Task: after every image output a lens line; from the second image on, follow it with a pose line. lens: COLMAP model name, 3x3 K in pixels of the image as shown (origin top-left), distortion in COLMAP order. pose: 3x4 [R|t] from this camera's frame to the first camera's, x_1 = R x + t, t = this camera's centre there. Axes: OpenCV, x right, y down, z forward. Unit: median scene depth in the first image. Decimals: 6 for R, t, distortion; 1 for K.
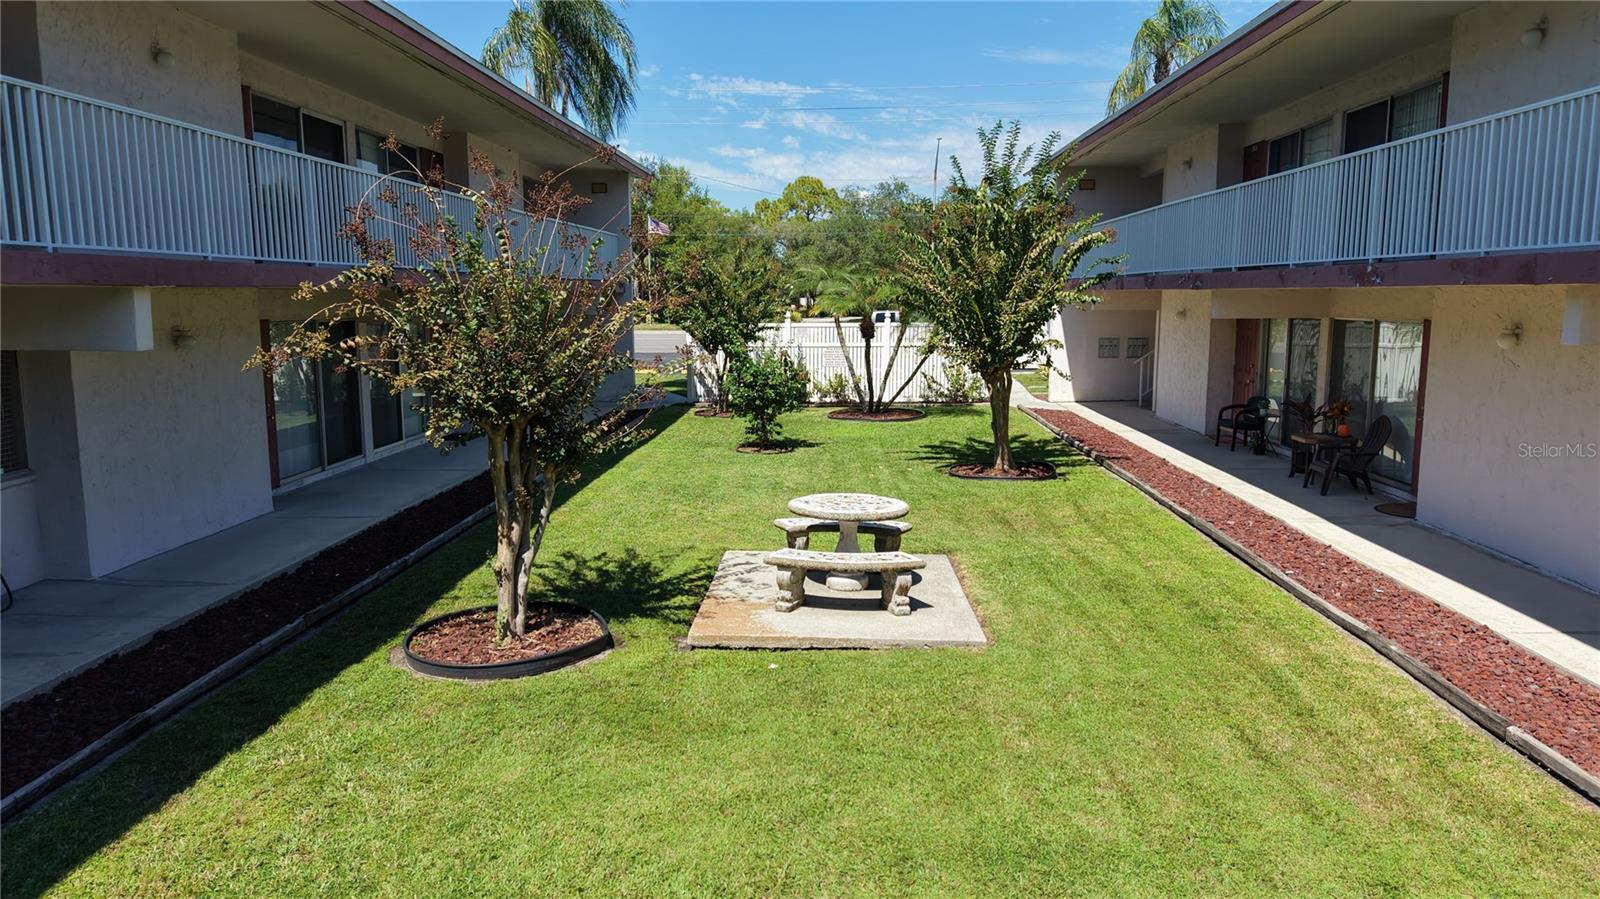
lens RADIAL K [[1087.1, 0, 800.0], [0, 1087.1, 449.5], [0, 0, 1]] dist [-0.000226, -0.000920]
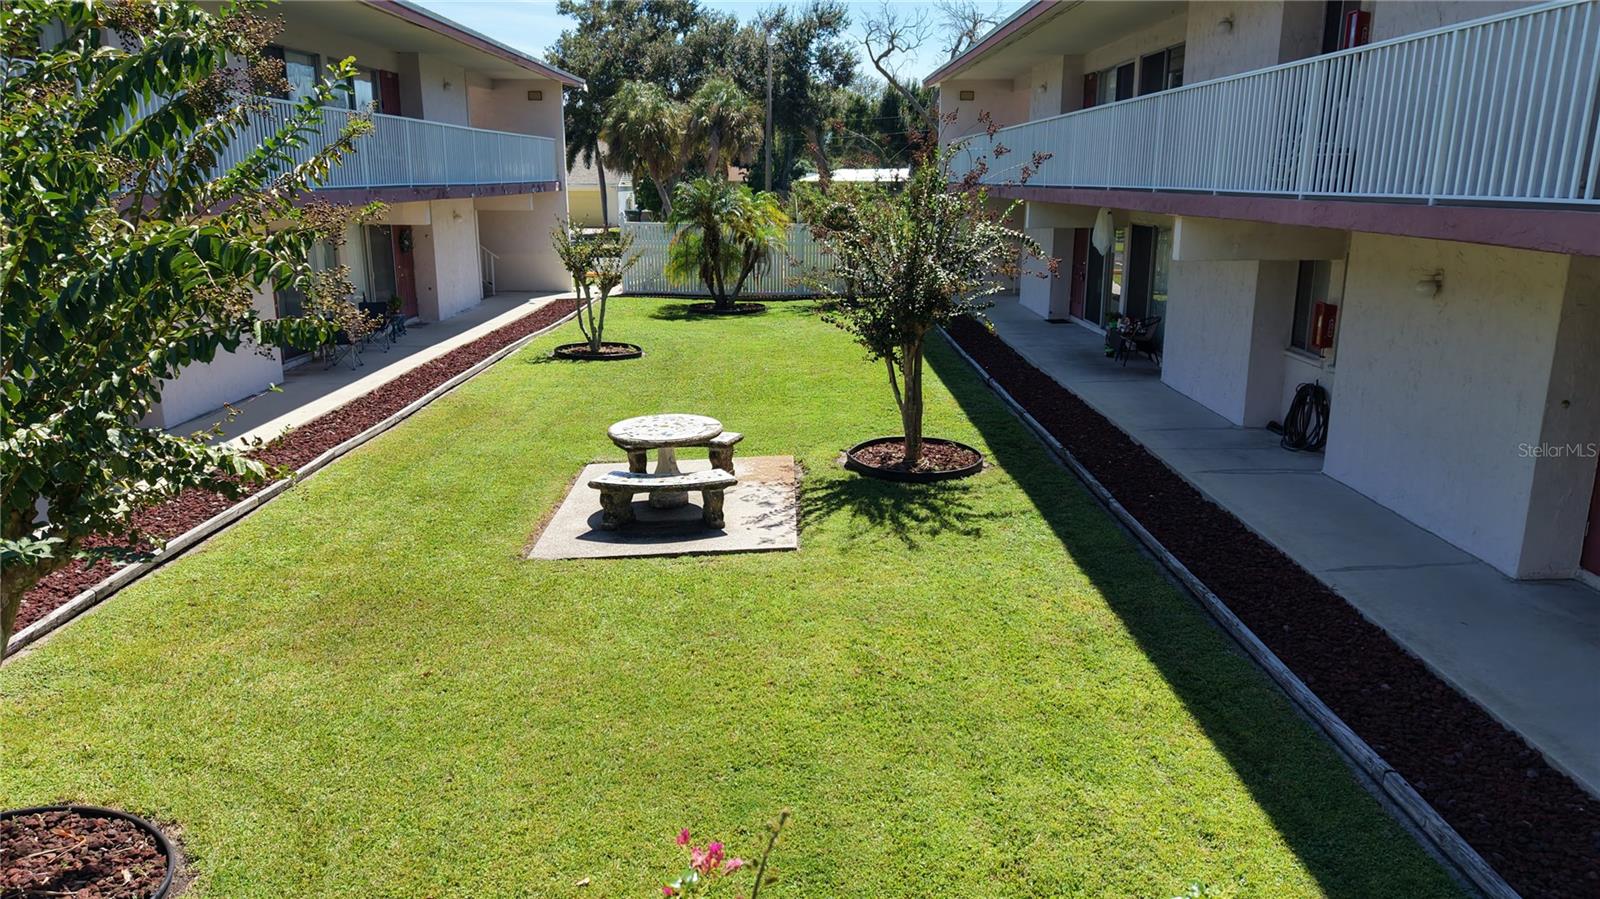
lens RADIAL K [[1087.1, 0, 800.0], [0, 1087.1, 449.5], [0, 0, 1]] dist [-0.000226, -0.000920]
pose [[-0.998707, 0.021607, -0.046006, -0.035838], [0.002586, 0.925573, 0.378561, -0.328387], [0.050762, 0.377953, -0.924432, 1.947164]]
